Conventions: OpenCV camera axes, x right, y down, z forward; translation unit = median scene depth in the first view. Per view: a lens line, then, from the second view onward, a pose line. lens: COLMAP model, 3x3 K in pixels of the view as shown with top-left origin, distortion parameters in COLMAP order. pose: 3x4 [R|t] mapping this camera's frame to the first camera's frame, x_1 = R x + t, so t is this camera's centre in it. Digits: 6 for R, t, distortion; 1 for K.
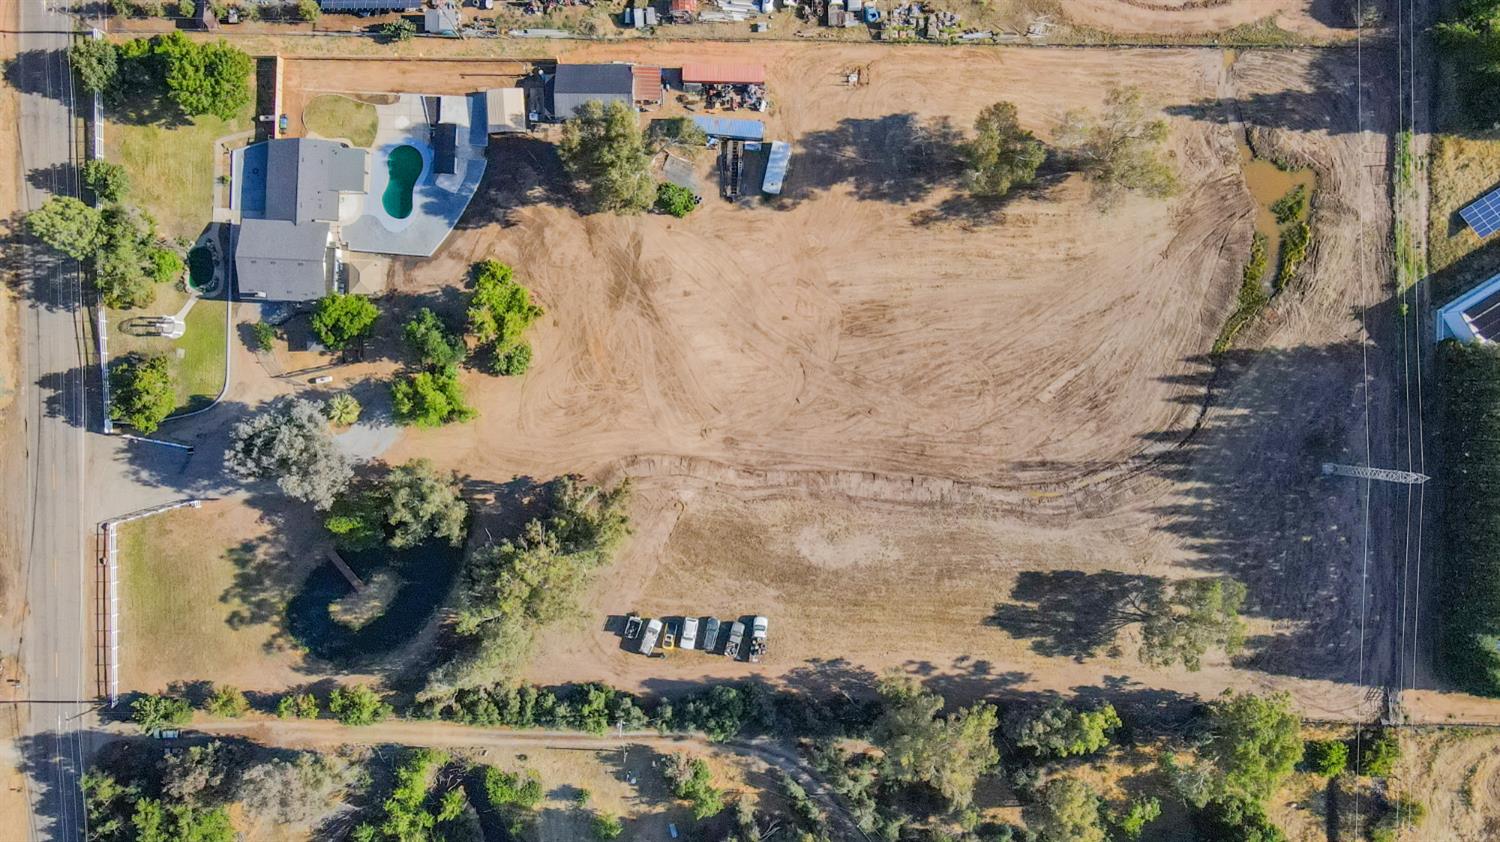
lens RADIAL K [[1088.3, 0, 753.0], [0, 1088.3, 411.9], [0, 0, 1]] dist [-0.004251, 0.006248]
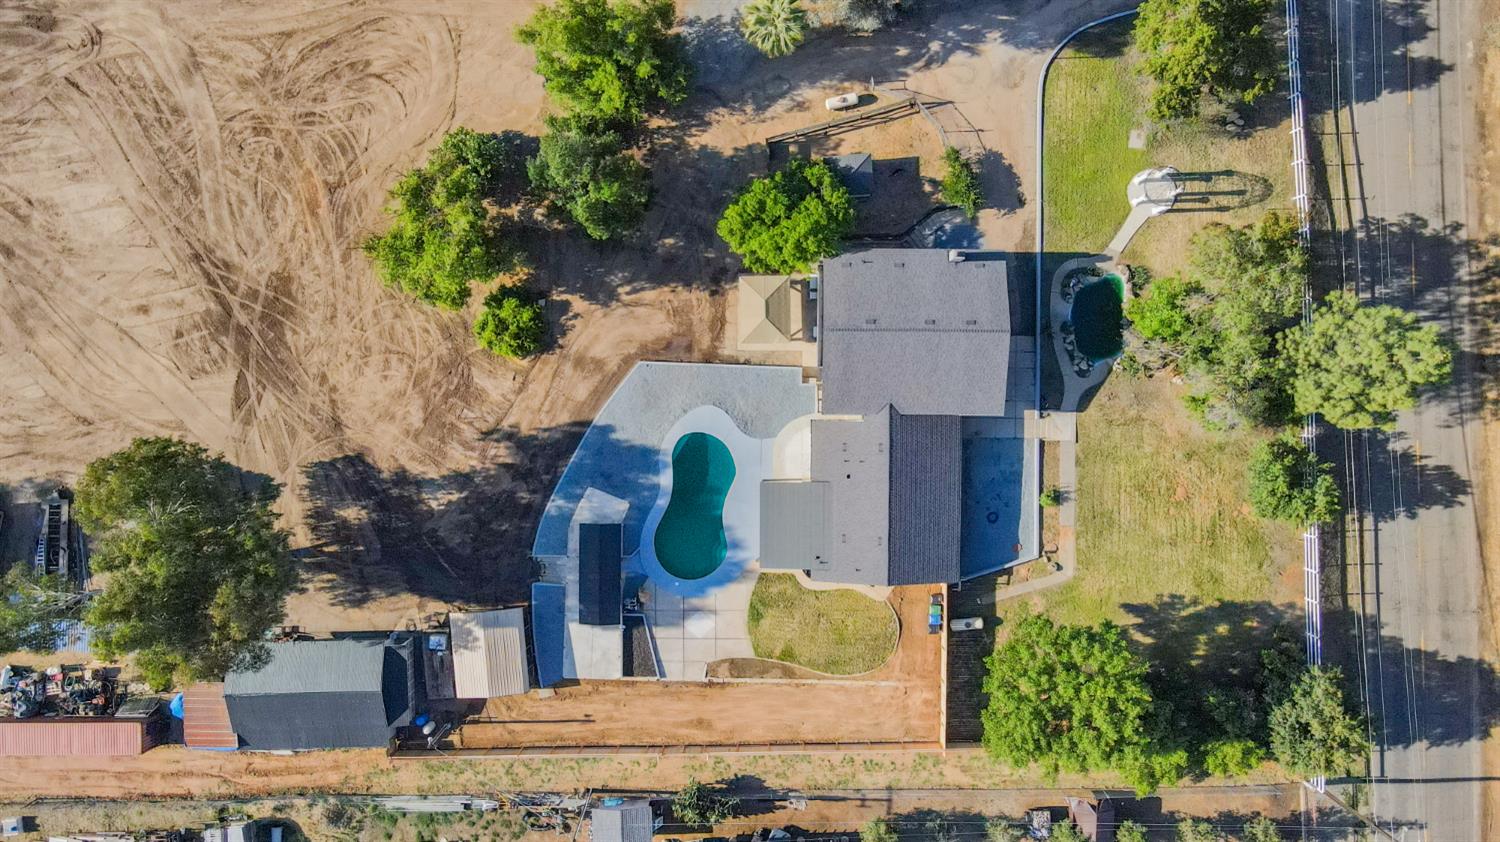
lens RADIAL K [[1088.3, 0, 753.0], [0, 1088.3, 411.9], [0, 0, 1]] dist [-0.004251, 0.006248]
pose [[-0.998480, 0.038753, 0.039202, -0.367014], [-0.040814, -0.997748, -0.053219, -0.141510], [0.037051, -0.054738, 0.997813, 0.500391]]
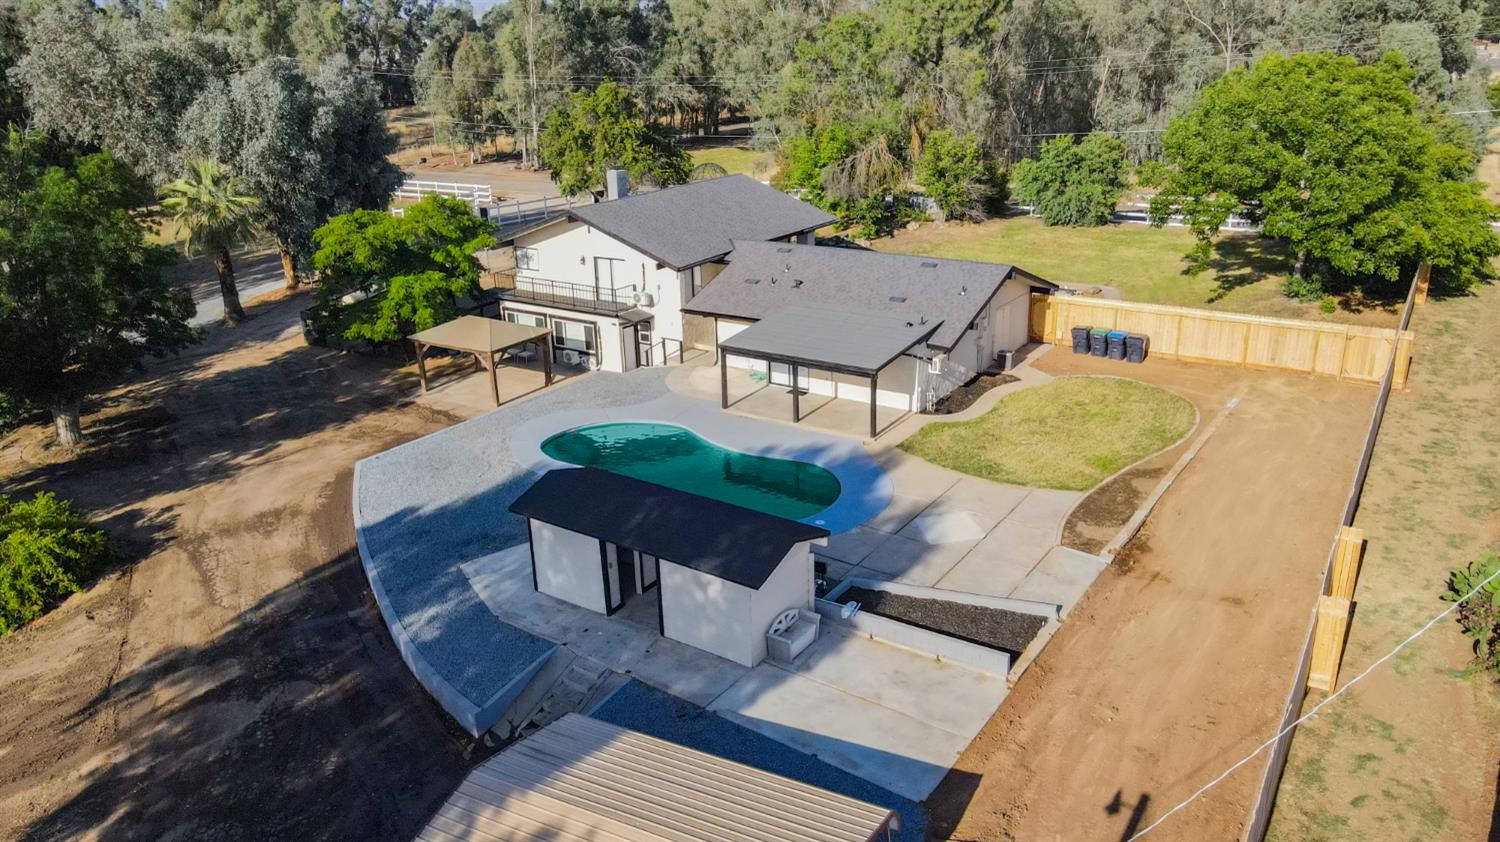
lens RADIAL K [[1088.3, 0, 753.0], [0, 1088.3, 411.9], [0, 0, 1]] dist [-0.004251, 0.006248]
pose [[-0.519378, 0.330495, -0.788048, -0.164761], [-0.854473, -0.188897, 0.483936, -0.319841], [0.011079, 0.924711, 0.380508, 0.902246]]
